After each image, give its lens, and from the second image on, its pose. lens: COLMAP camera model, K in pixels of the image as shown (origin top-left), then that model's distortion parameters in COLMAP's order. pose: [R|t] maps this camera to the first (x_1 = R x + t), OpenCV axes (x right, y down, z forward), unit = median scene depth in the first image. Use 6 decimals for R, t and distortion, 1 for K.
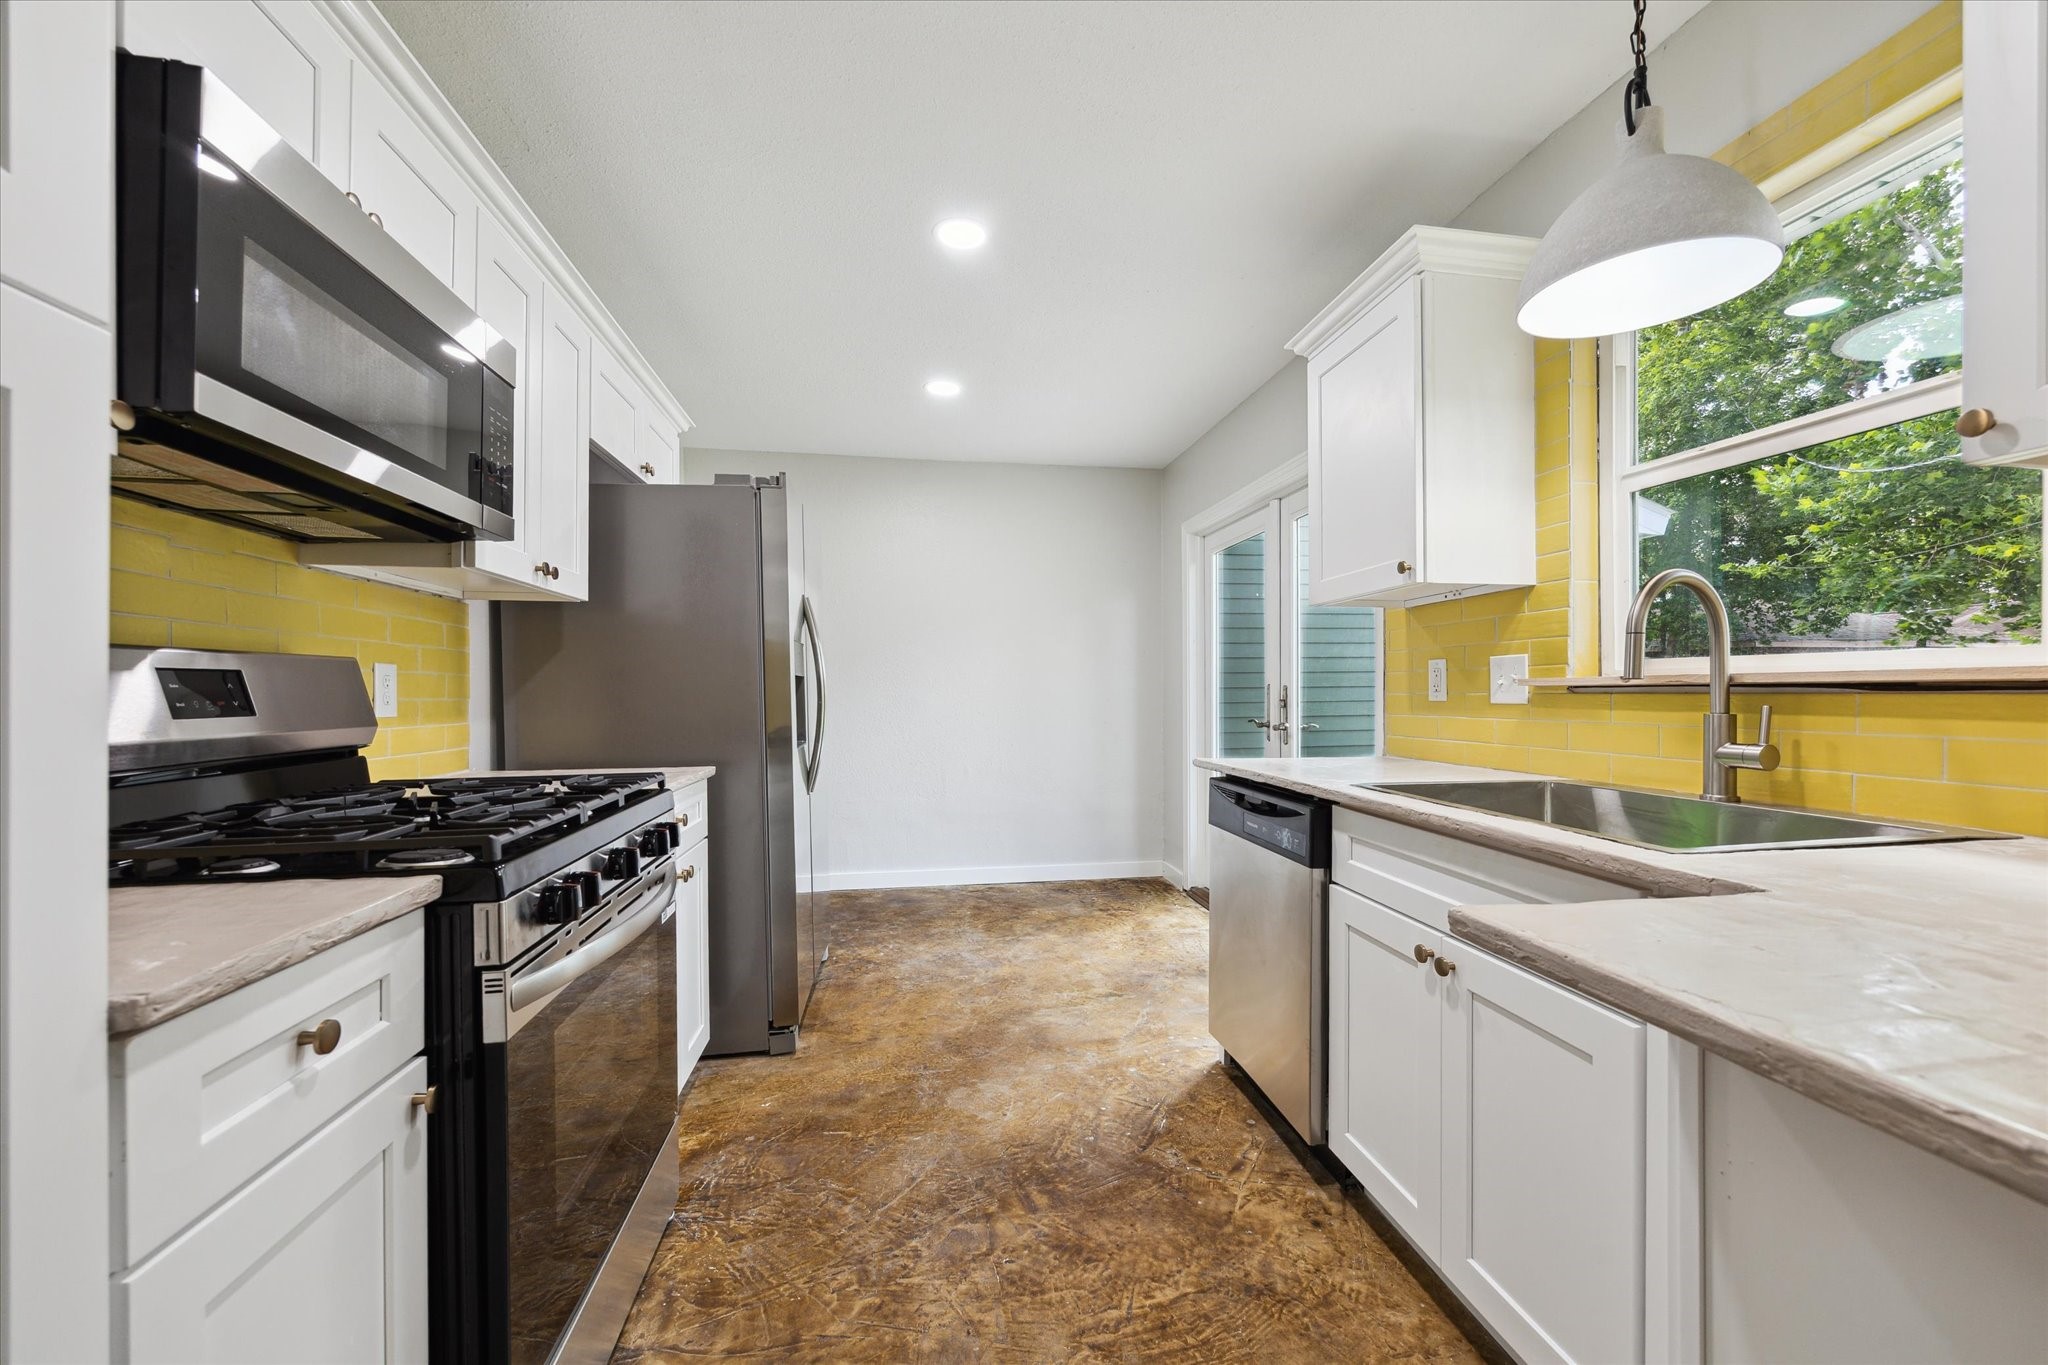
lens RADIAL K [[795.9, 0, 1024.0], [0, 795.9, 682.5], [0, 0, 1]] dist [-0.000263, -0.000128]
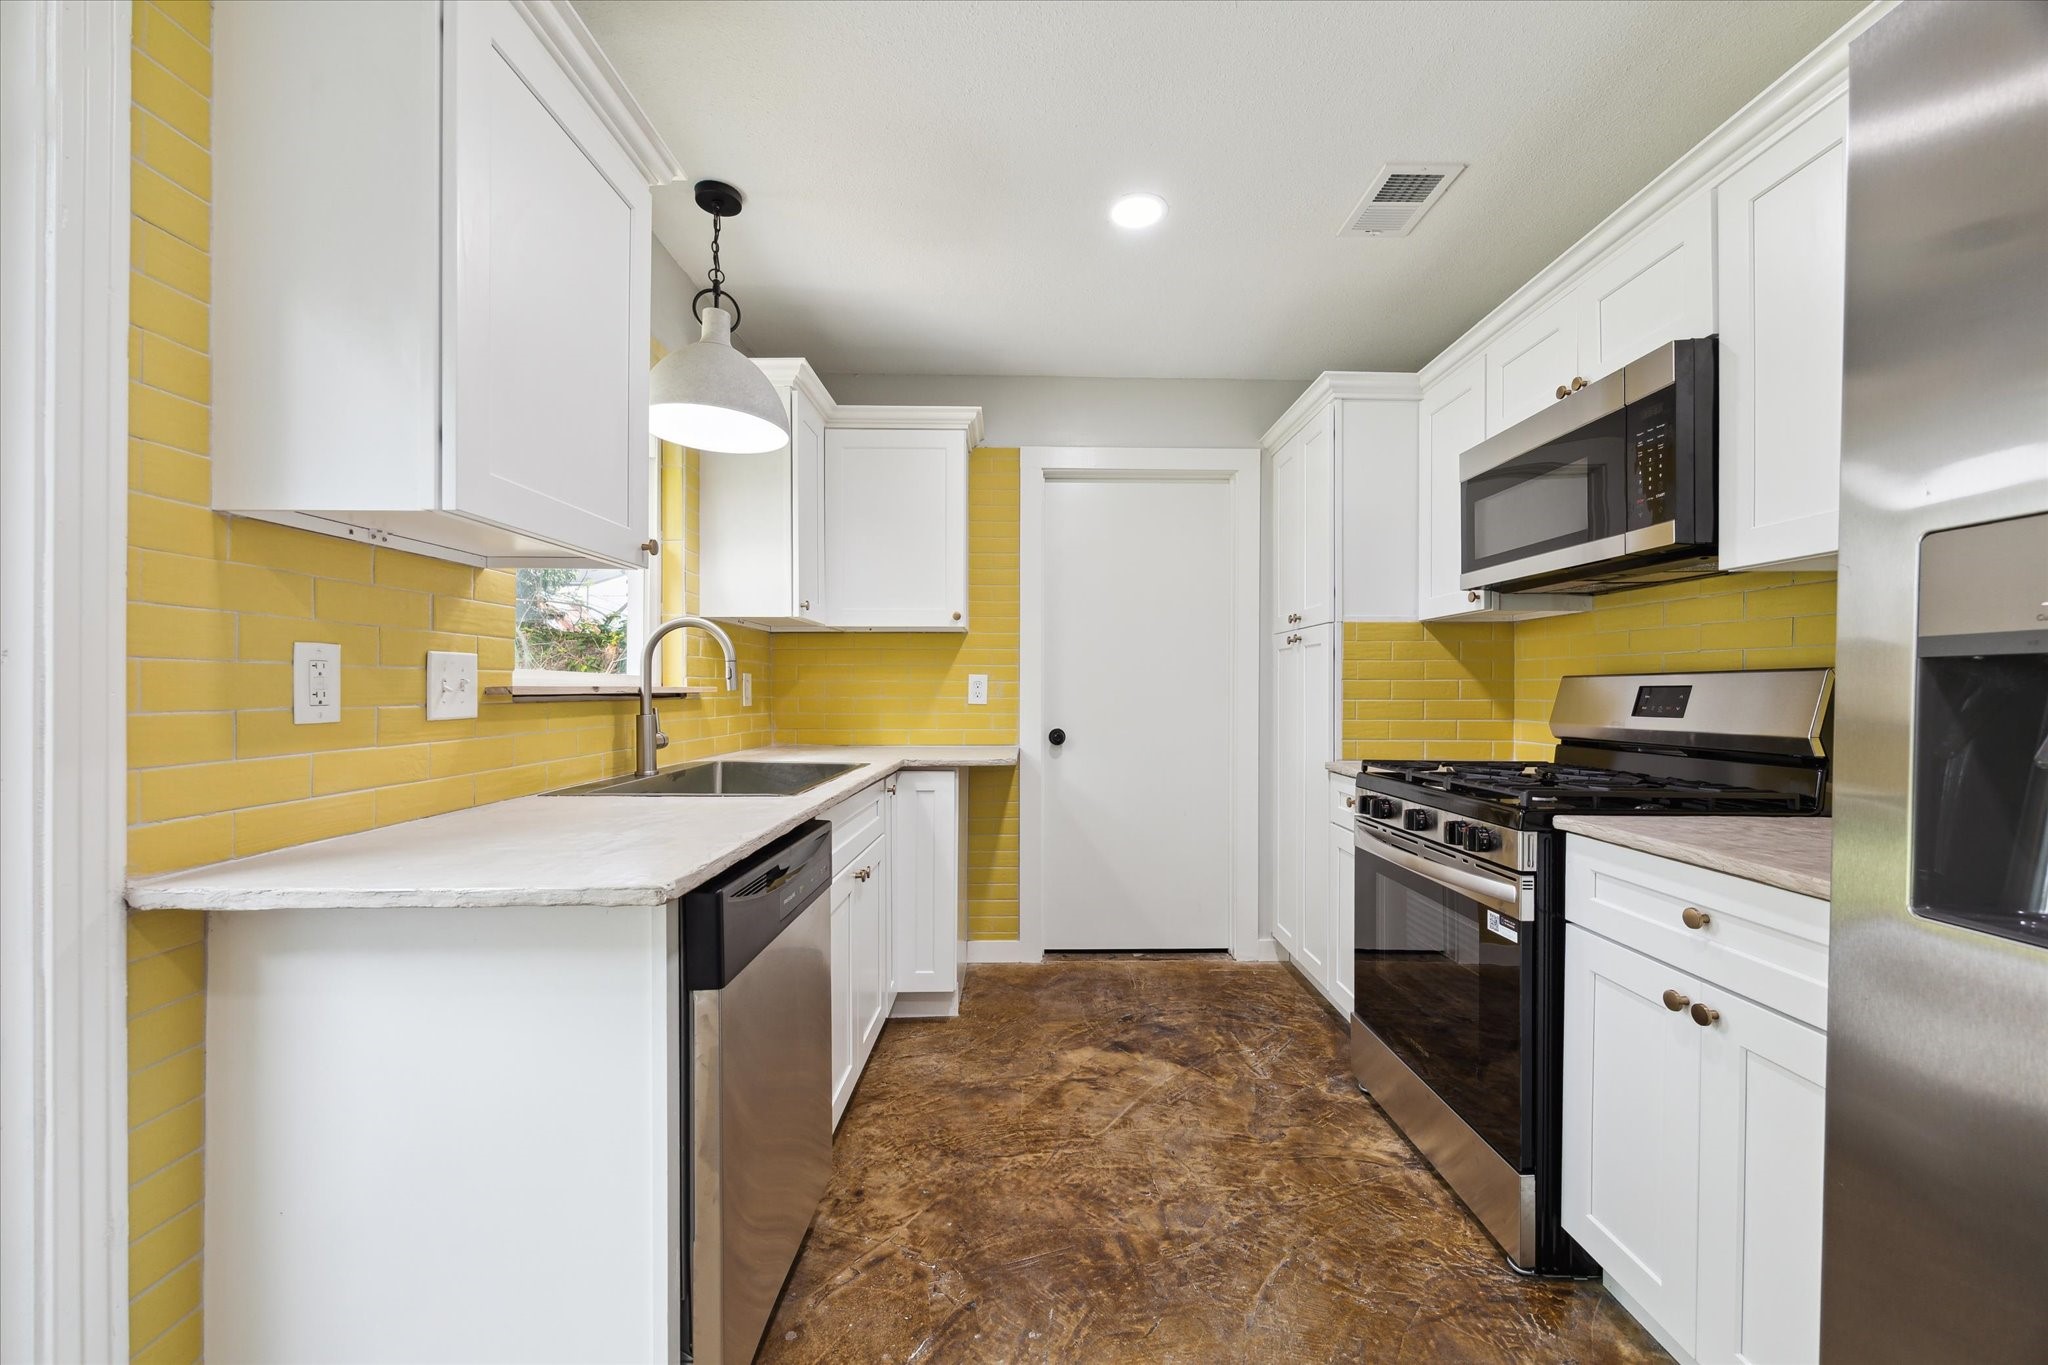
lens RADIAL K [[795.9, 0, 1024.0], [0, 795.9, 682.5], [0, 0, 1]] dist [-0.000263, -0.000128]
pose [[-0.988134, 0.001917, 0.153584, -0.019397], [-0.001473, 0.999758, -0.021952, 0.008520], [-0.153589, -0.021917, -0.987892, 1.821379]]
